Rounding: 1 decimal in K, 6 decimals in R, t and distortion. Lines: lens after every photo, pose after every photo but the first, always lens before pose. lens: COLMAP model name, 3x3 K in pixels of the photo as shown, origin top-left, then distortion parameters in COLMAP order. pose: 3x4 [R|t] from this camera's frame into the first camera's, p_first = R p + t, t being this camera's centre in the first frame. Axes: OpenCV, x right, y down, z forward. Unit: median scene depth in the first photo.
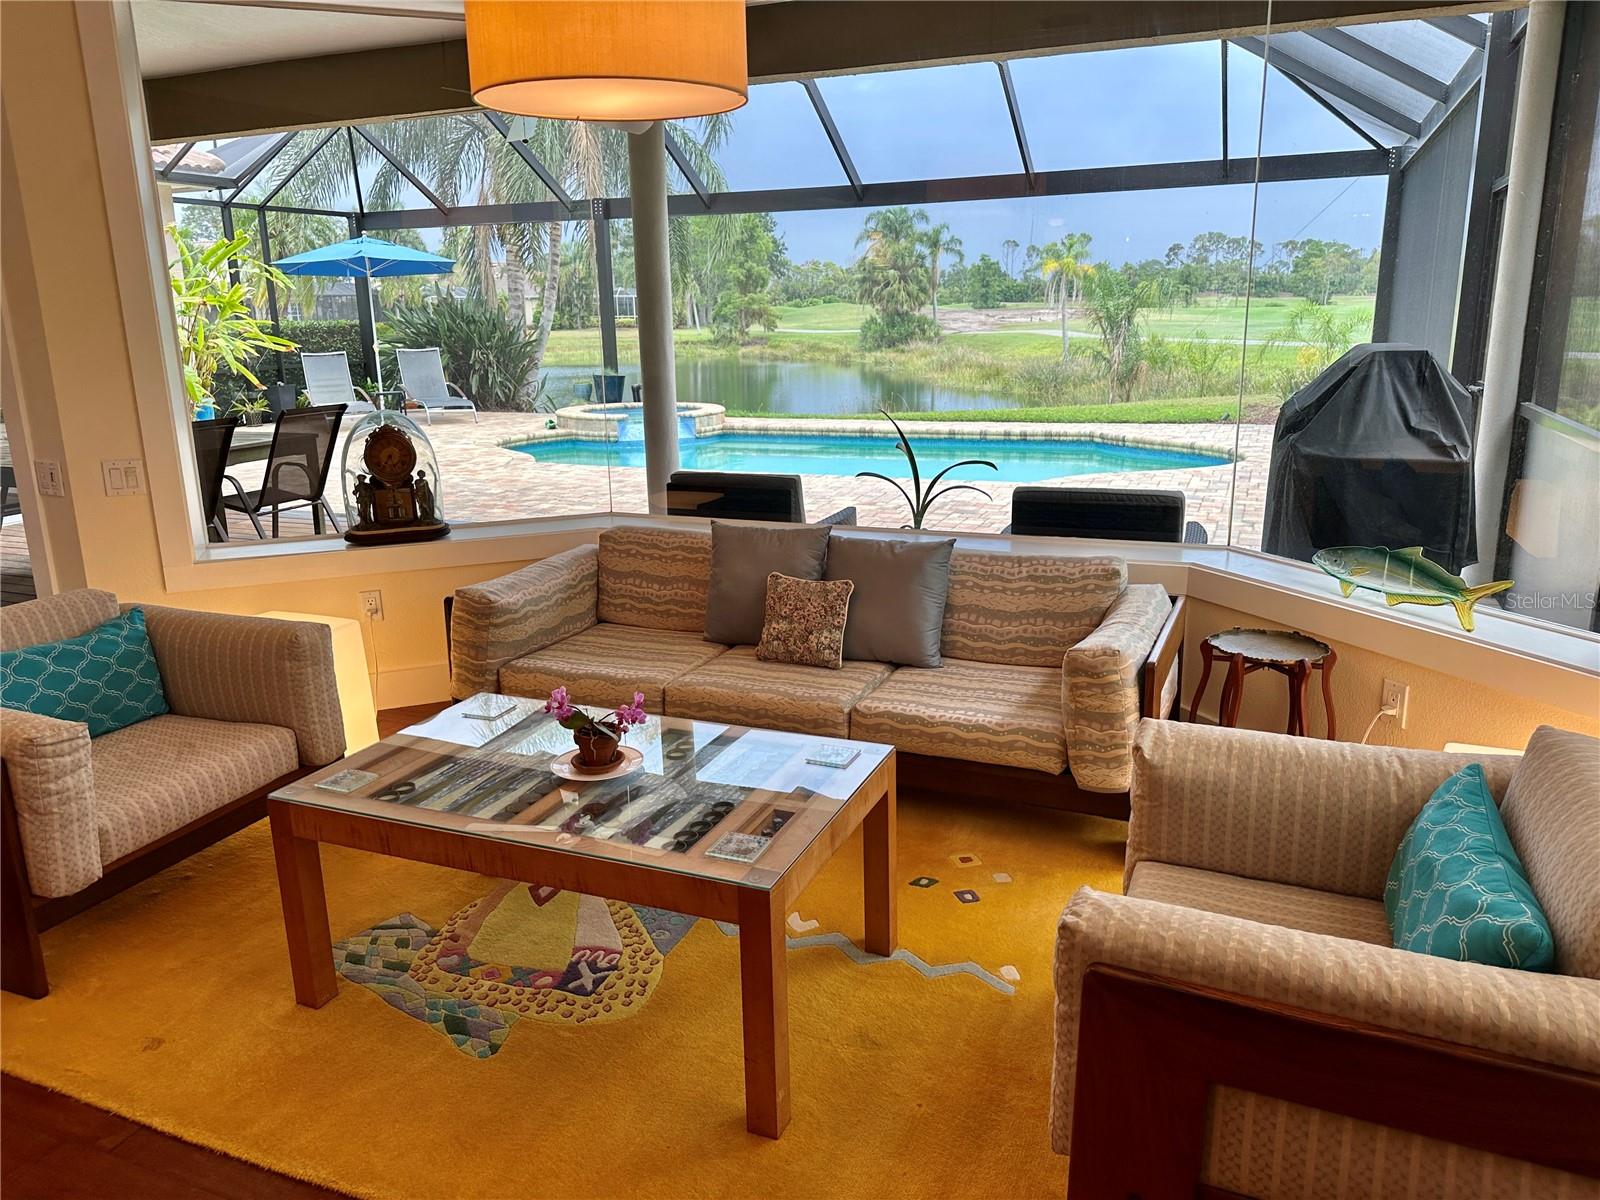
lens RADIAL K [[1117.6, 0, 800.0], [0, 1117.6, 600.0], [0, 0, 1]] dist [0.141350, -0.239390]
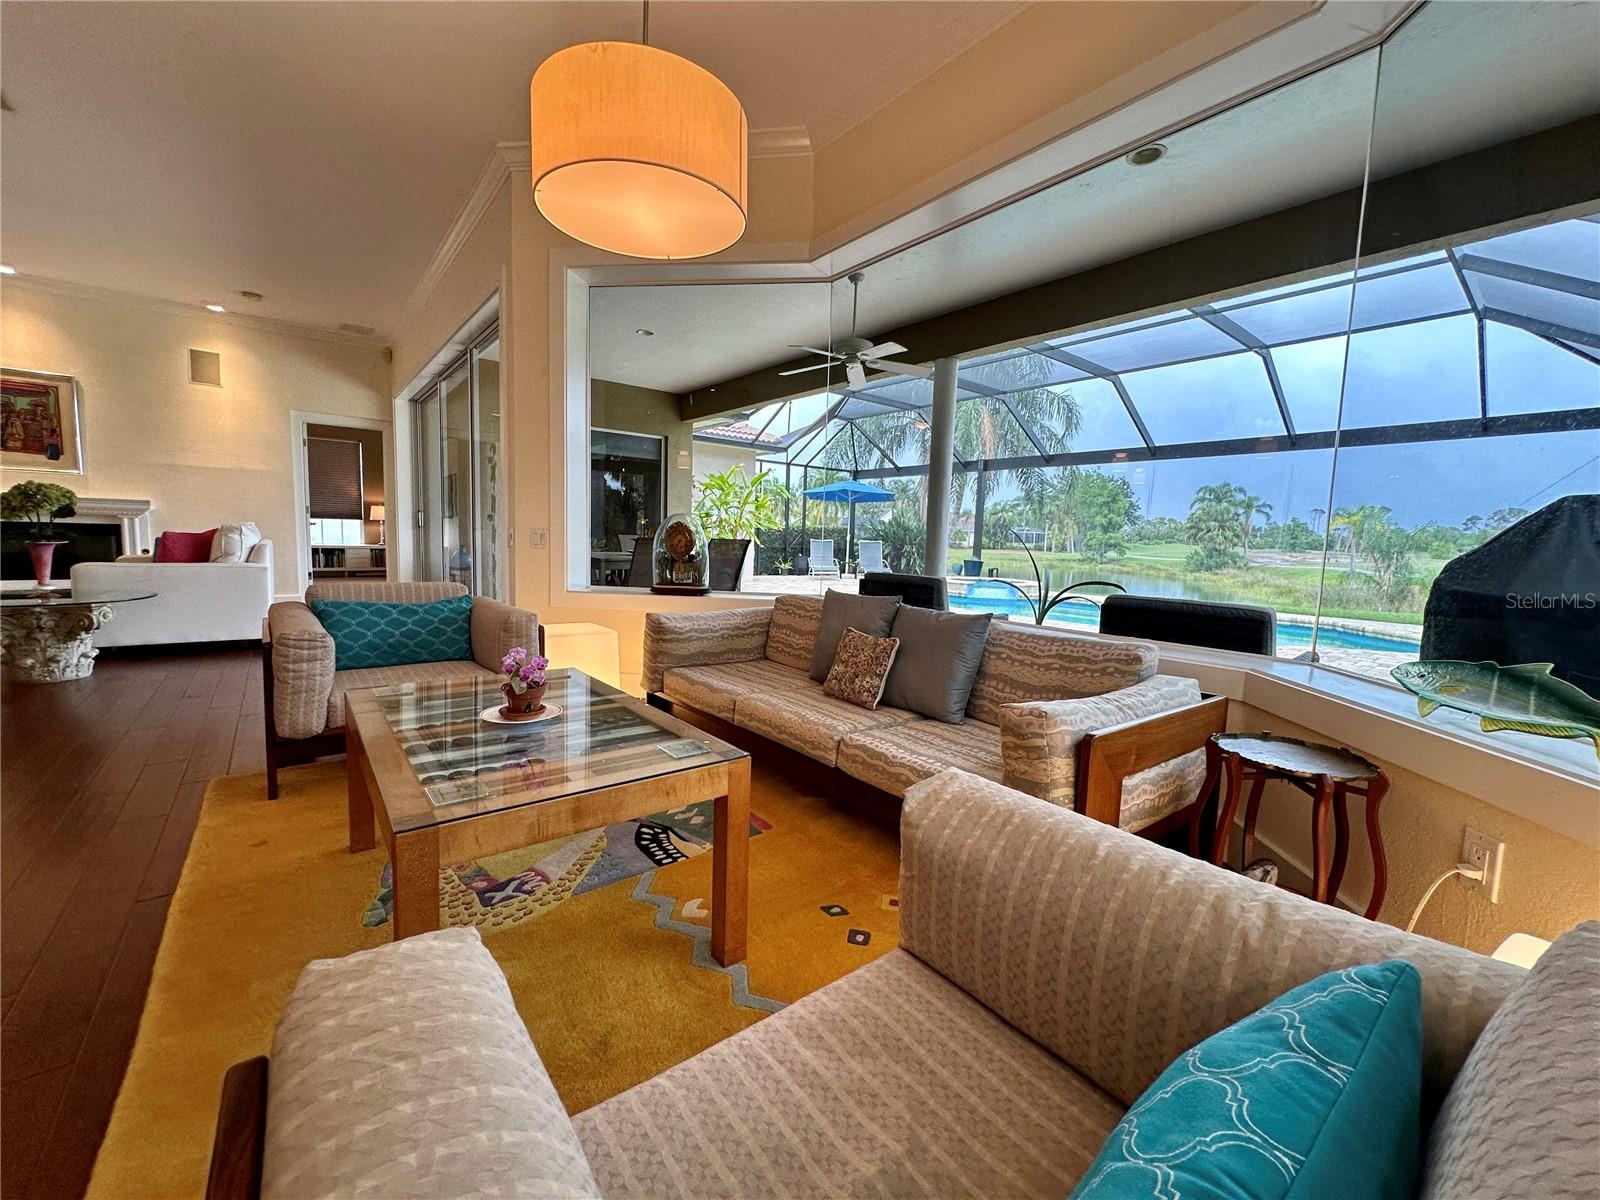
lens RADIAL K [[641.8, 0, 797.1], [0, 641.8, 602.2], [0, 0, 1]] dist [-0.009525, 0.005446]
pose [[0.874410, 0.093550, -0.476083, 0.271349], [-0.165555, 0.979874, -0.111525, 0.038329], [0.456068, 0.176337, 0.872300, 0.351561]]
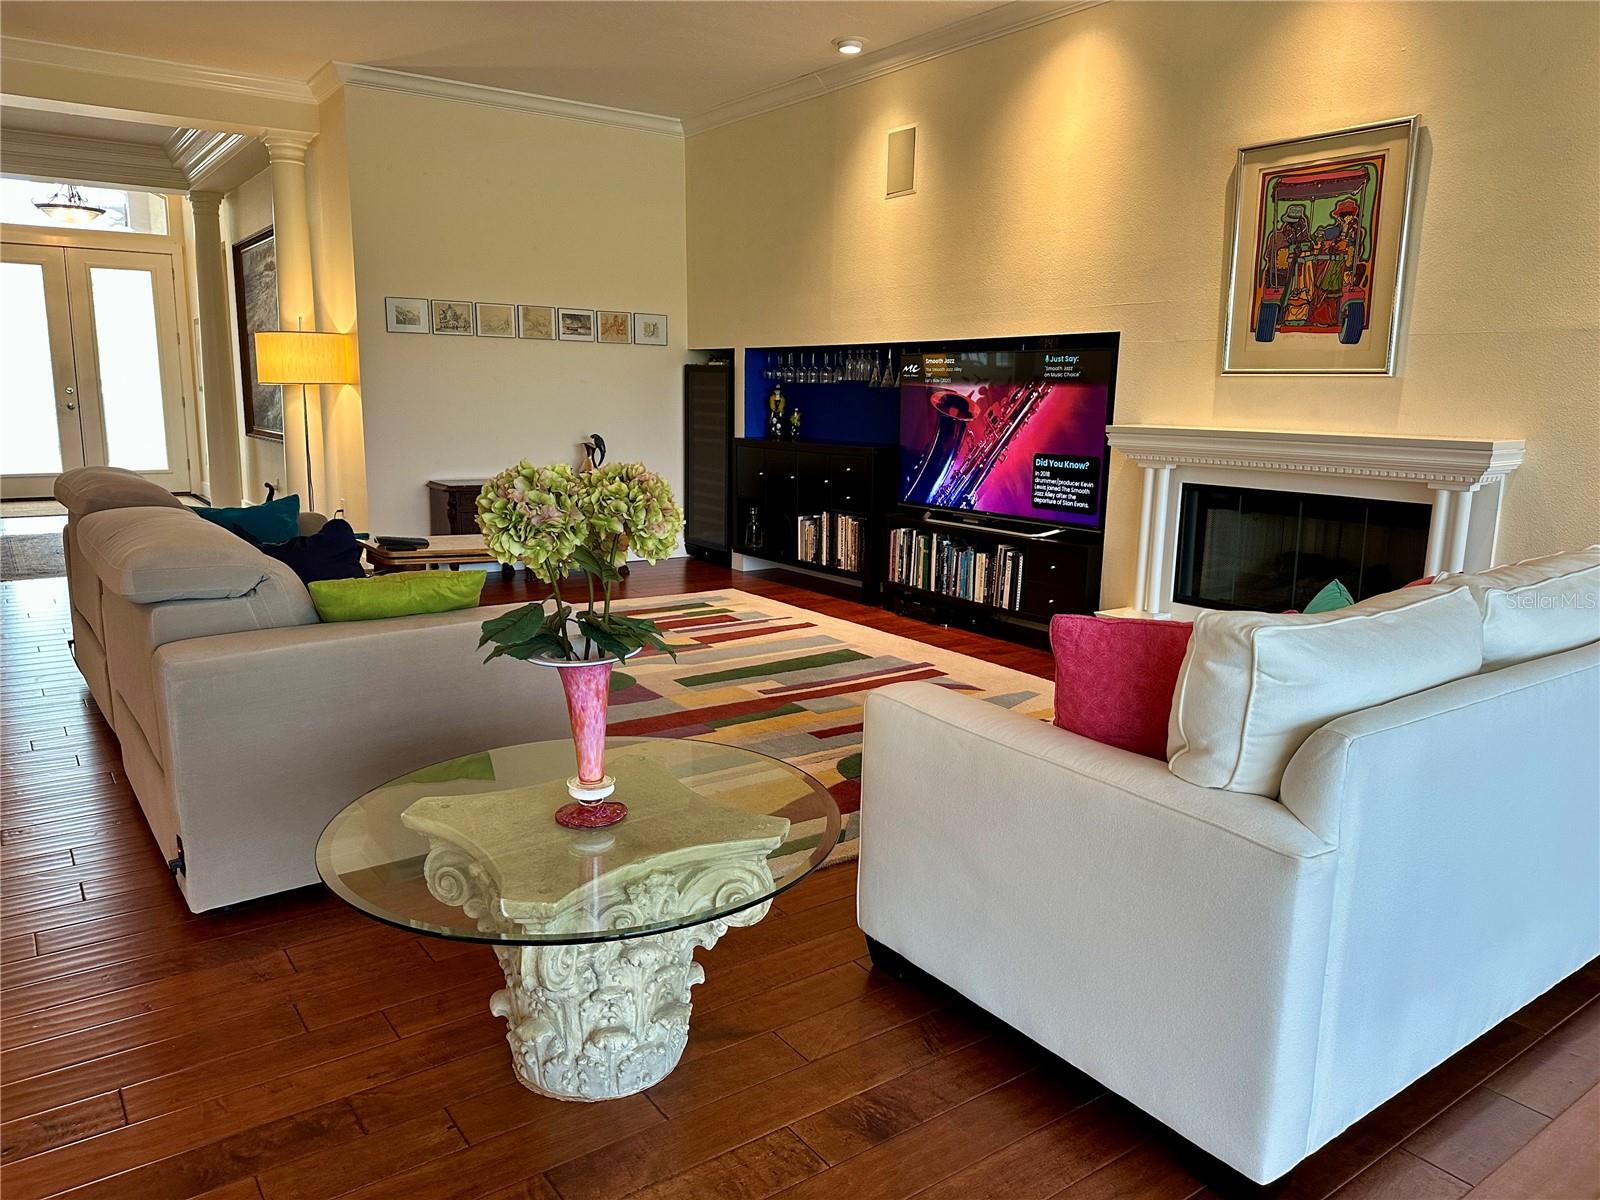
lens RADIAL K [[1117.6, 0, 800.0], [0, 1117.6, 600.0], [0, 0, 1]] dist [0.141350, -0.239390]
pose [[-0.522099, 0.165909, -0.836592, -0.734221], [-0.222268, 0.920534, 0.321269, -0.168358], [0.823413, 0.353682, -0.443734, 0.924358]]
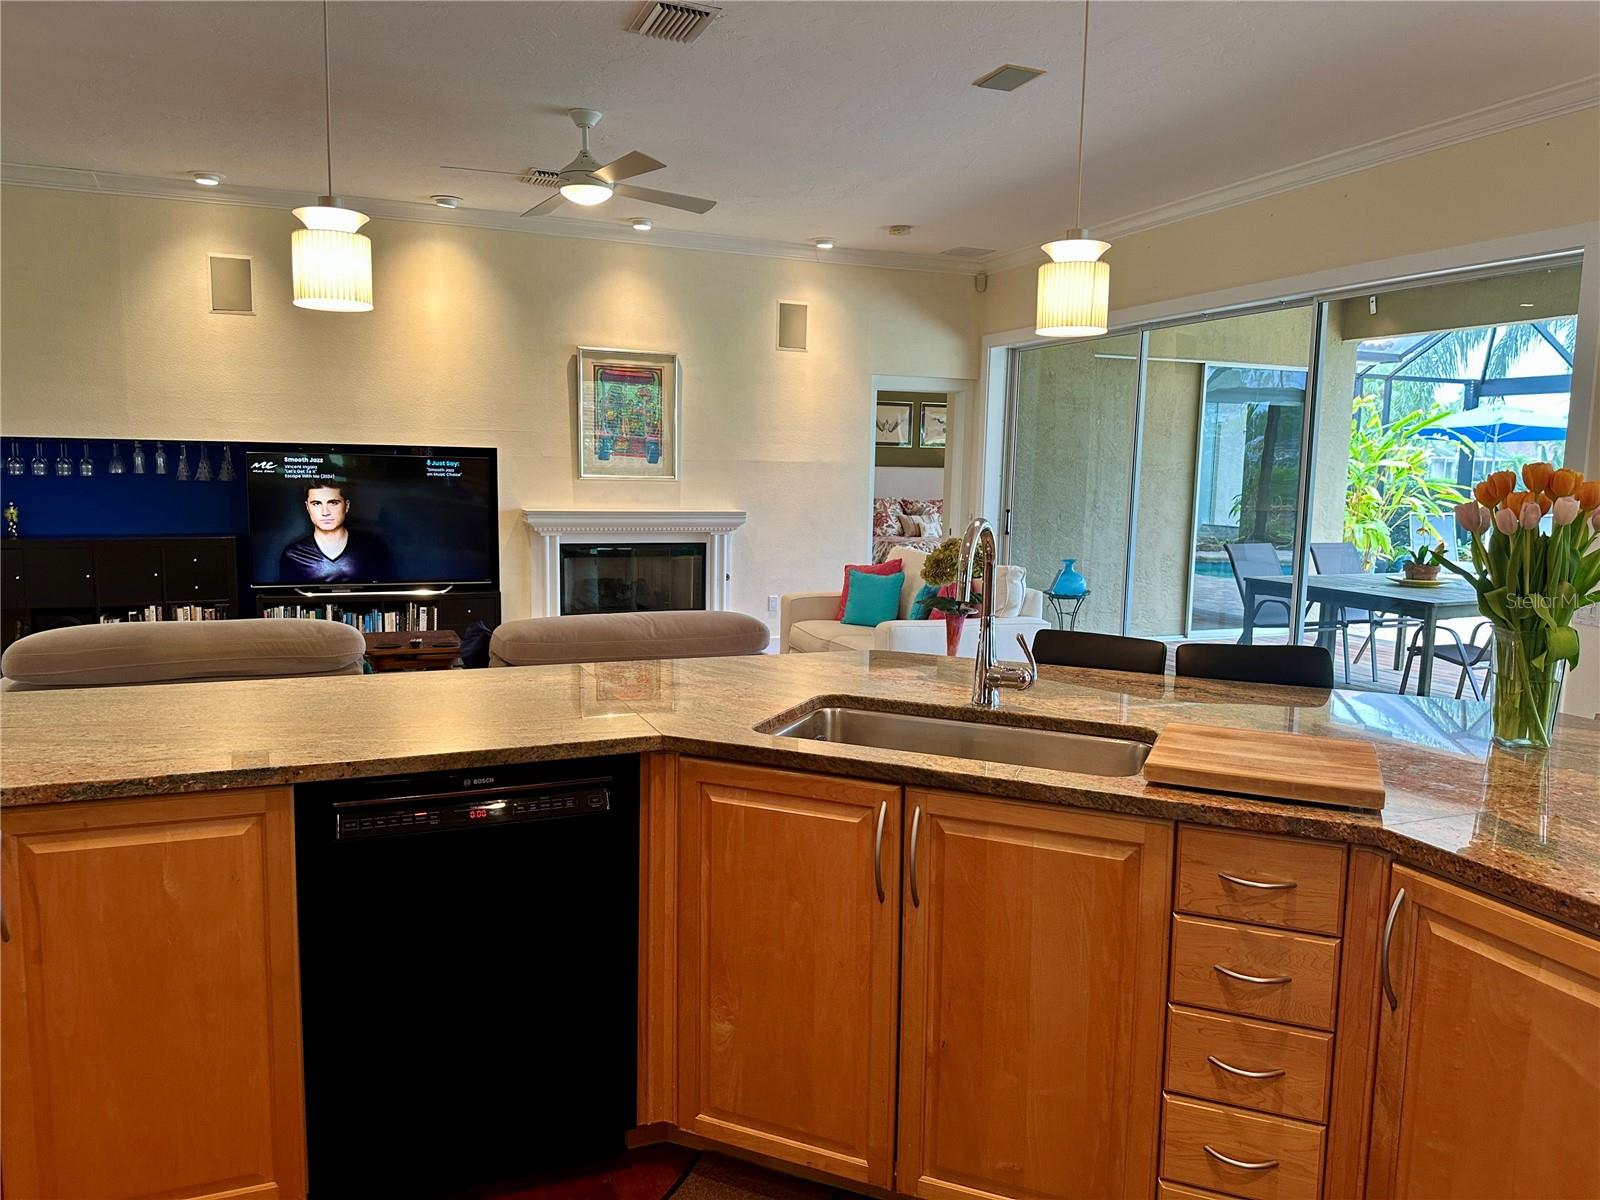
lens RADIAL K [[1117.6, 0, 800.0], [0, 1117.6, 600.0], [0, 0, 1]] dist [0.141350, -0.239390]
pose [[0.705481, 0.111267, -0.699940, -0.327891], [-0.206838, 0.976929, -0.053176, 0.125590], [0.677875, 0.182289, 0.712219, -0.394225]]
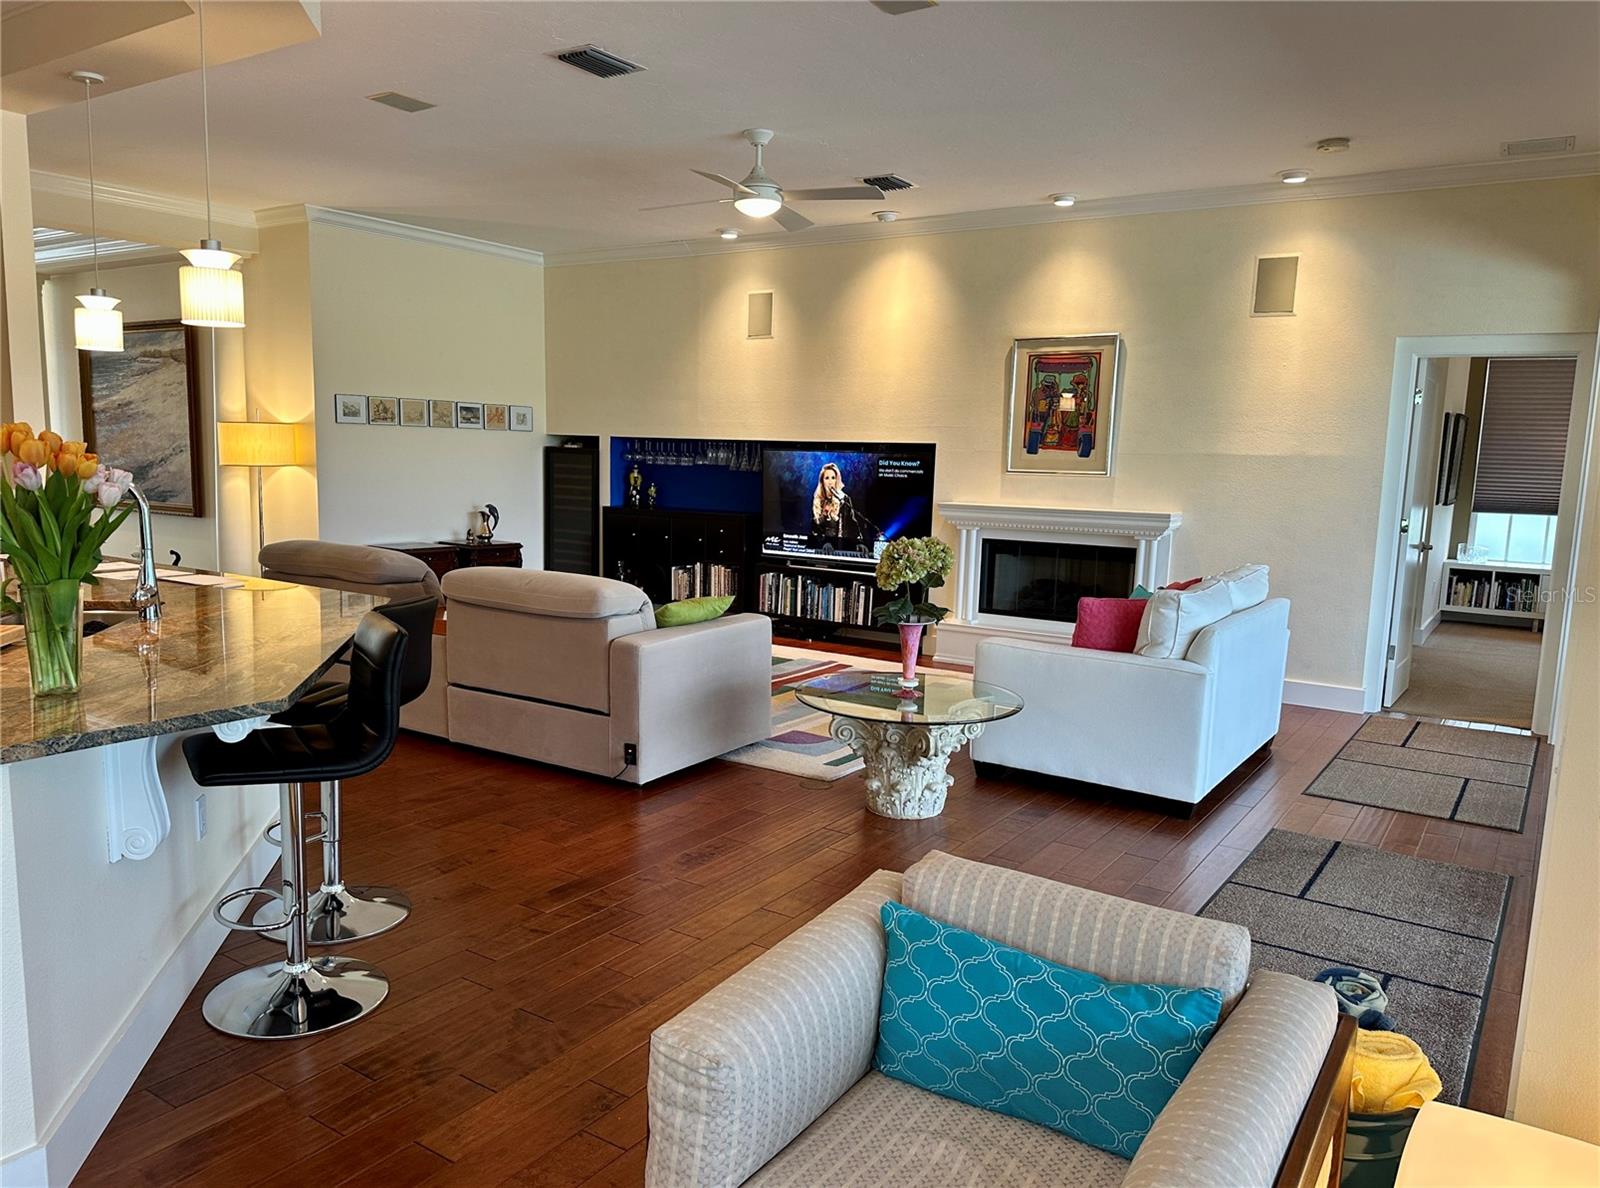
lens RADIAL K [[1160.3, 0, 770.9], [0, 1160.3, 619.2], [0, 0, 1]] dist [0.174816, -0.333090]
pose [[-0.201228, 0.154422, -0.967296, 0.053633], [-0.268979, 0.940825, 0.206152, -0.169806], [0.941890, 0.301666, -0.147784, 0.675157]]
